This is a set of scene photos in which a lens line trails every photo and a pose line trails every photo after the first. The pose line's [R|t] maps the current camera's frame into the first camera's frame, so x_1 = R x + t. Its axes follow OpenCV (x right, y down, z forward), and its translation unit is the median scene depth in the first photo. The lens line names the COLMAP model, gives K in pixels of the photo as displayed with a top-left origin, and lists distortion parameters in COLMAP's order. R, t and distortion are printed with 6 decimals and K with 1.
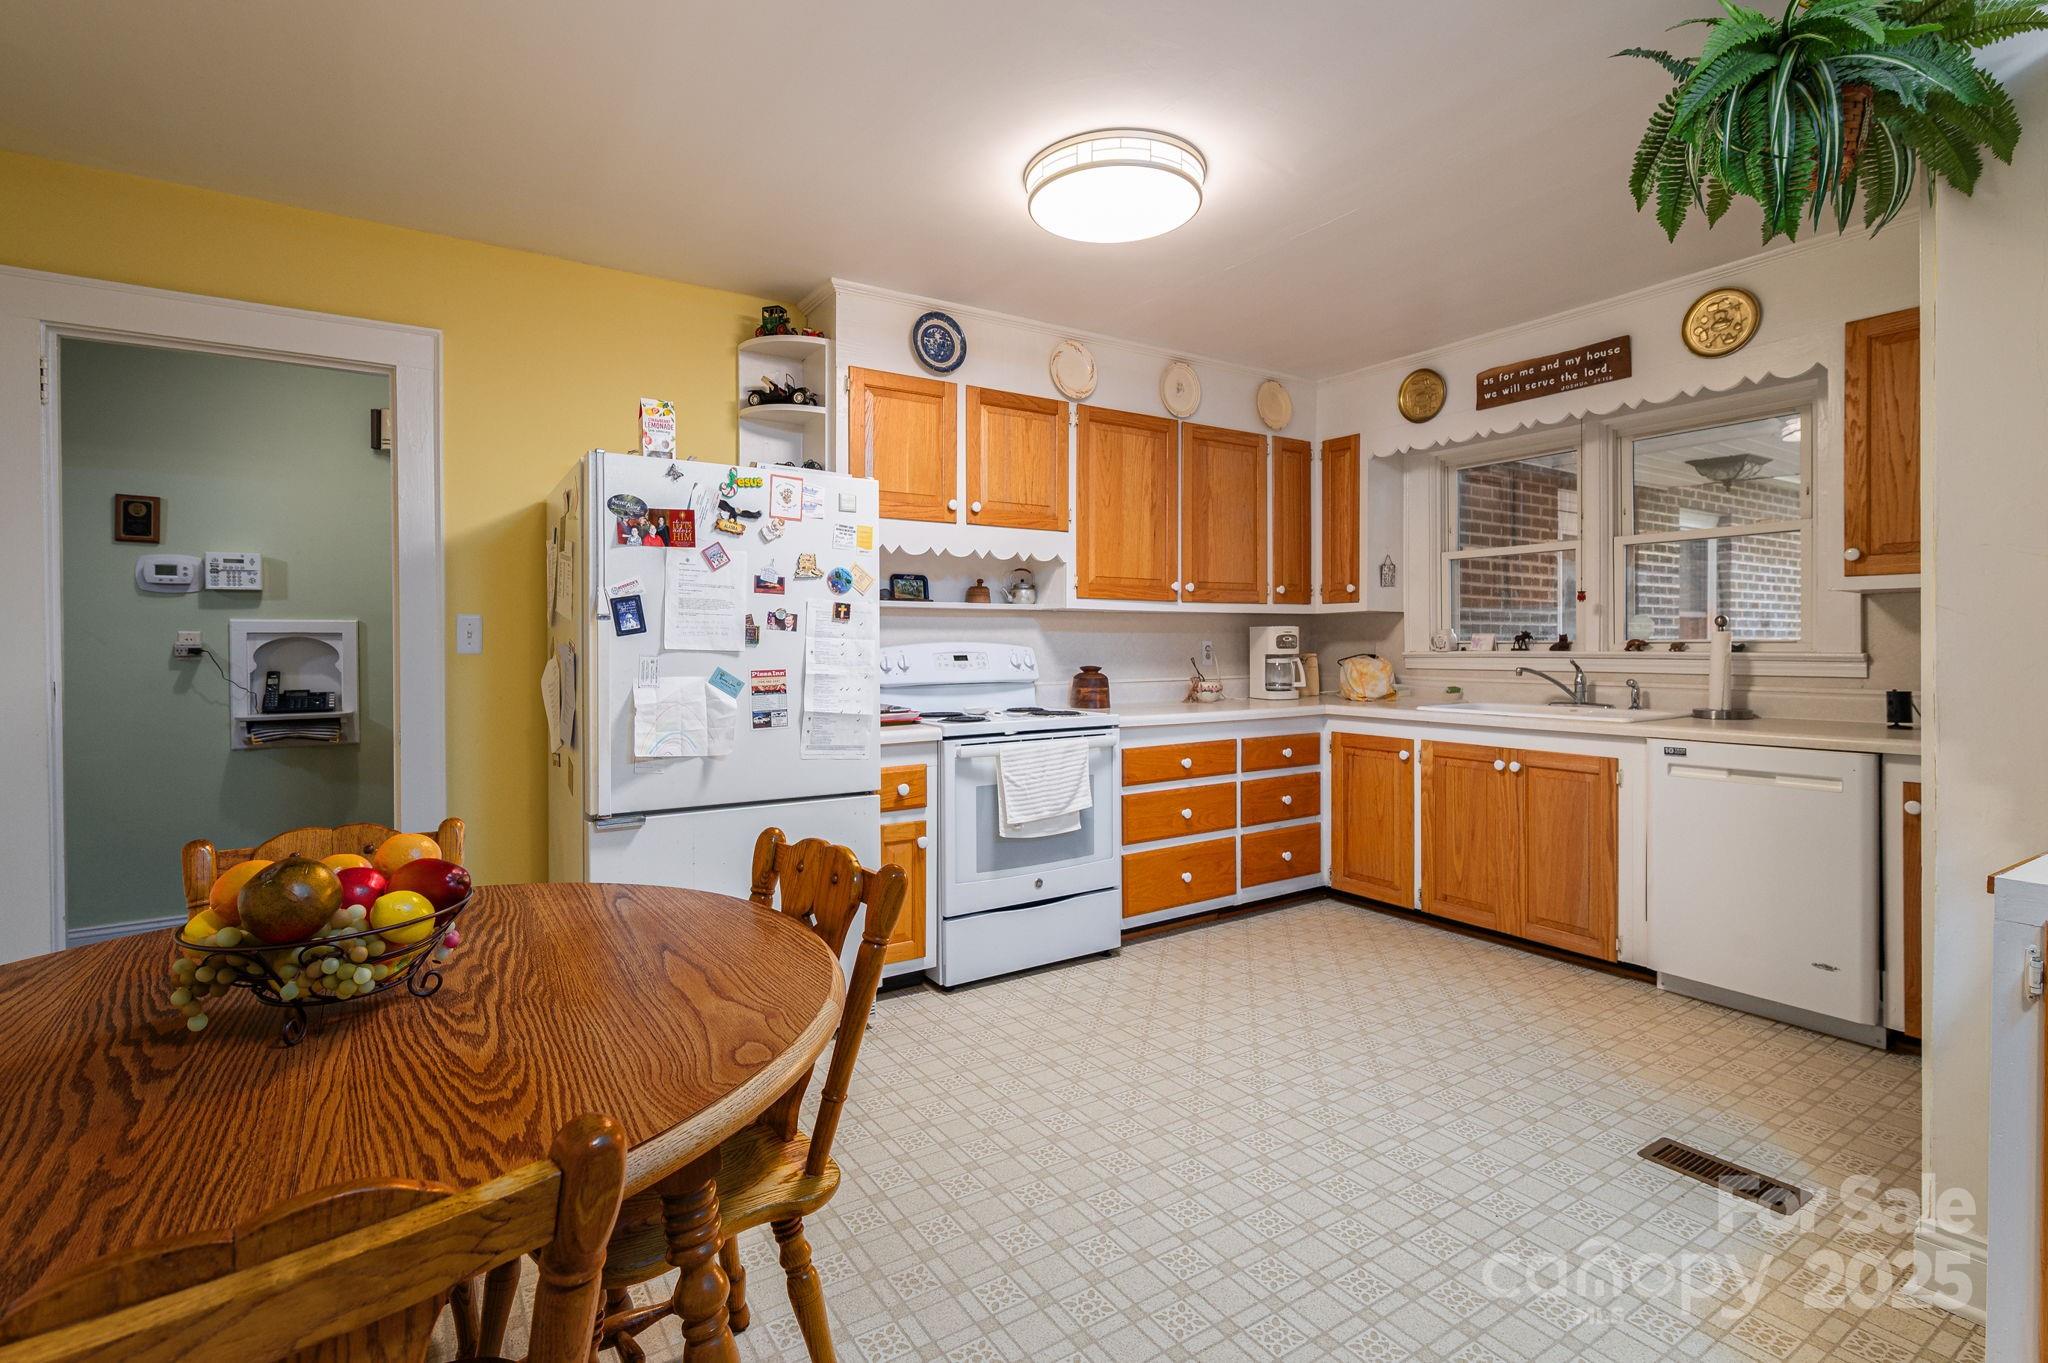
lens RADIAL K [[951.3, 0, 1038.8], [0, 951.3, 644.5], [0, 0, 1]] dist [-0.000534, 0.000691]
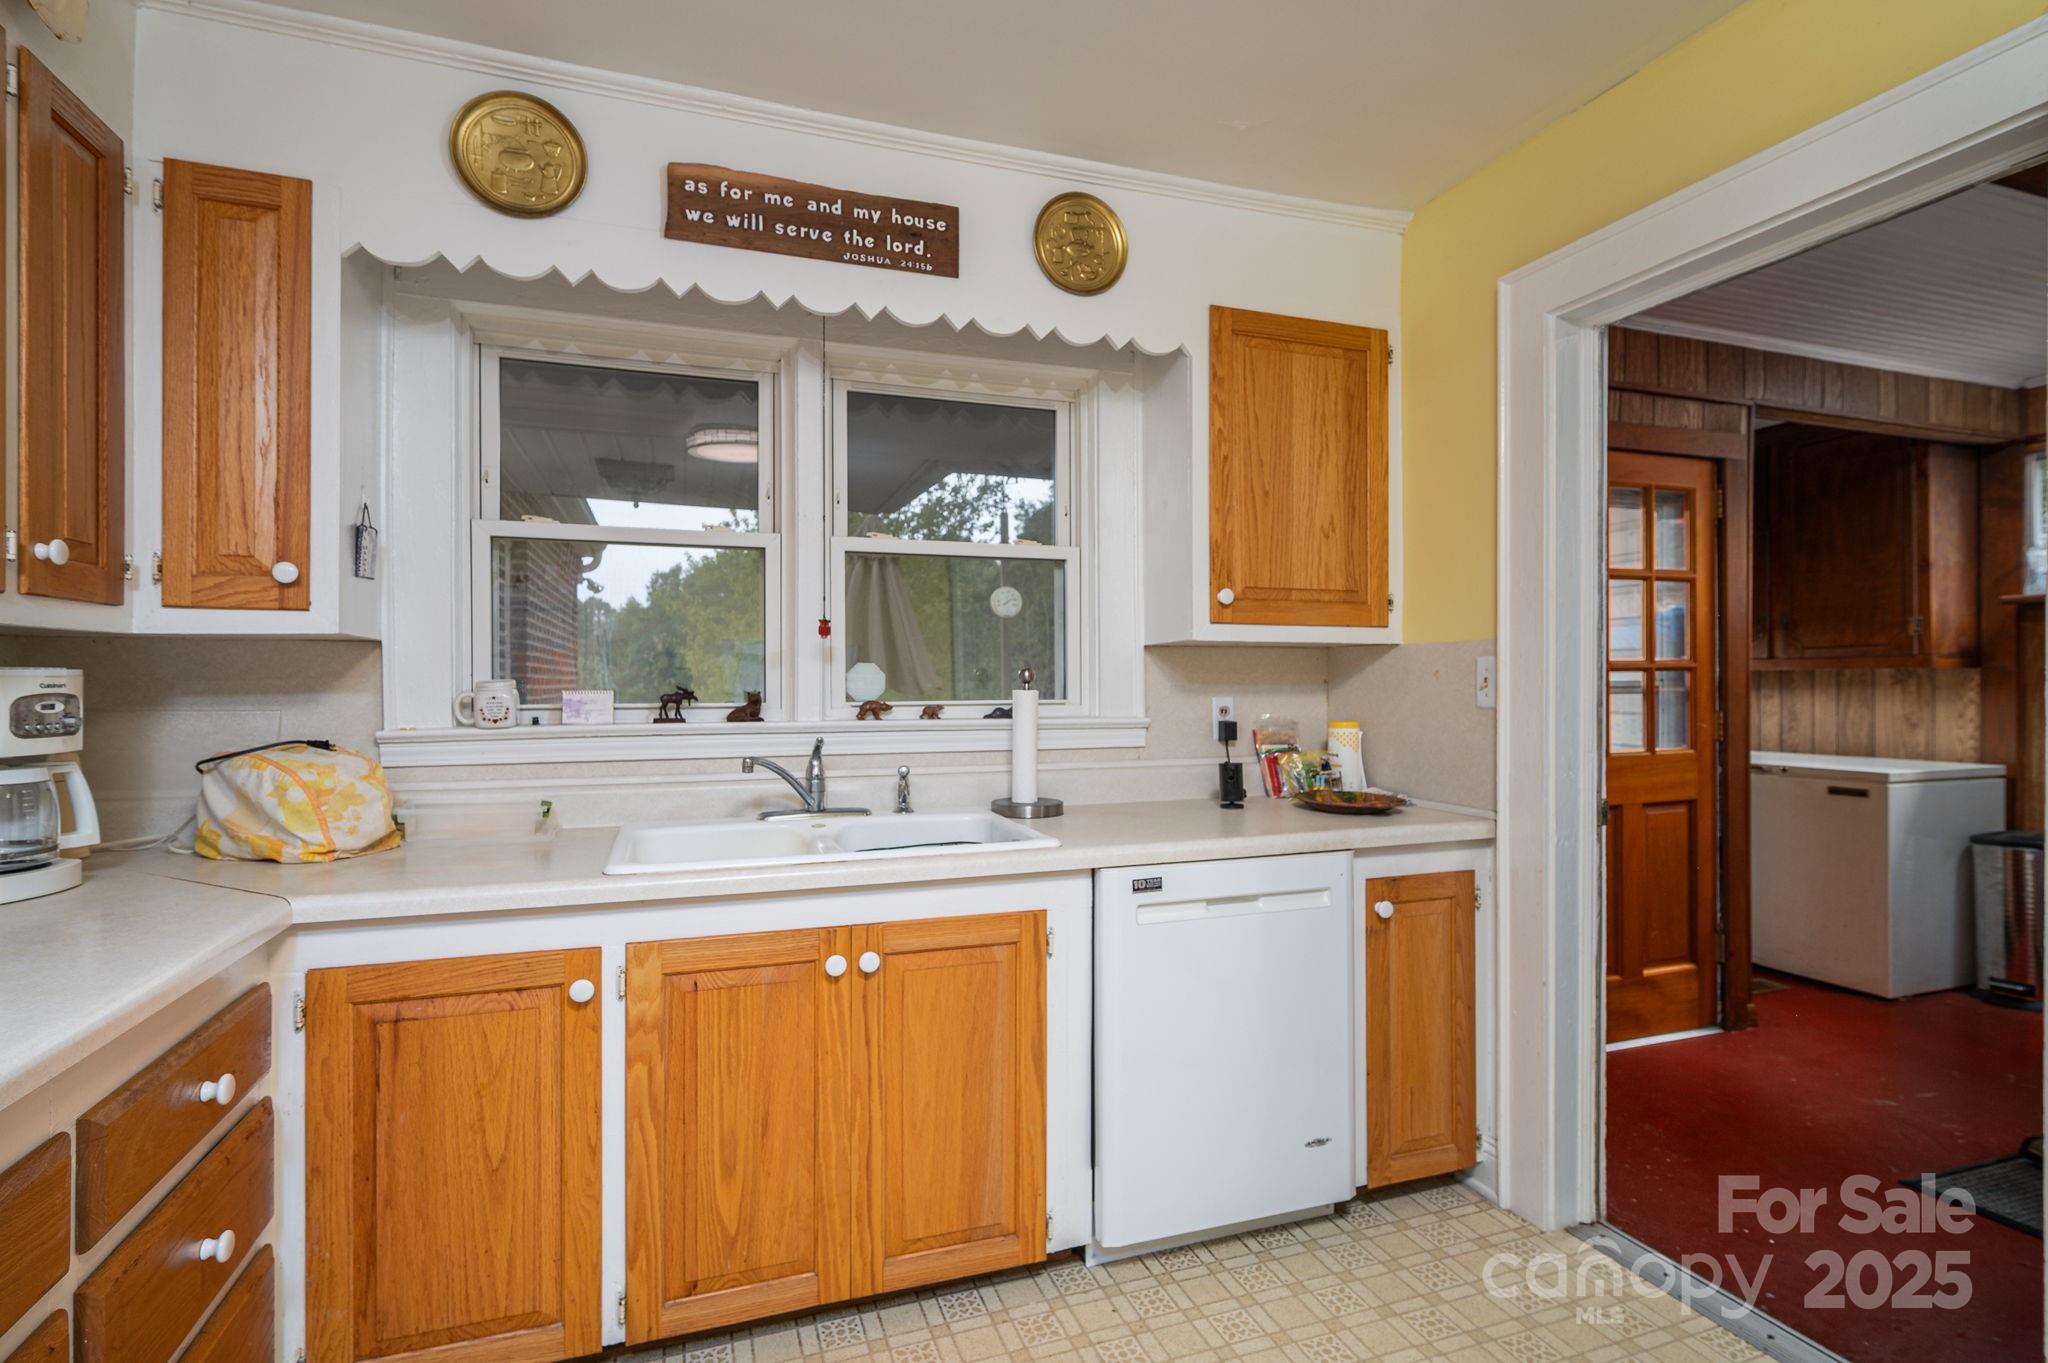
lens RADIAL K [[951.3, 0, 1018.1], [0, 951.3, 678.4], [0, 0, 1]] dist [-0.000534, 0.000691]
pose [[0.233736, 0.002277, 0.972297, 0.028456], [0.001058, 0.999996, -0.002596, -0.017704], [-0.972300, 0.001636, 0.233733, 0.736048]]
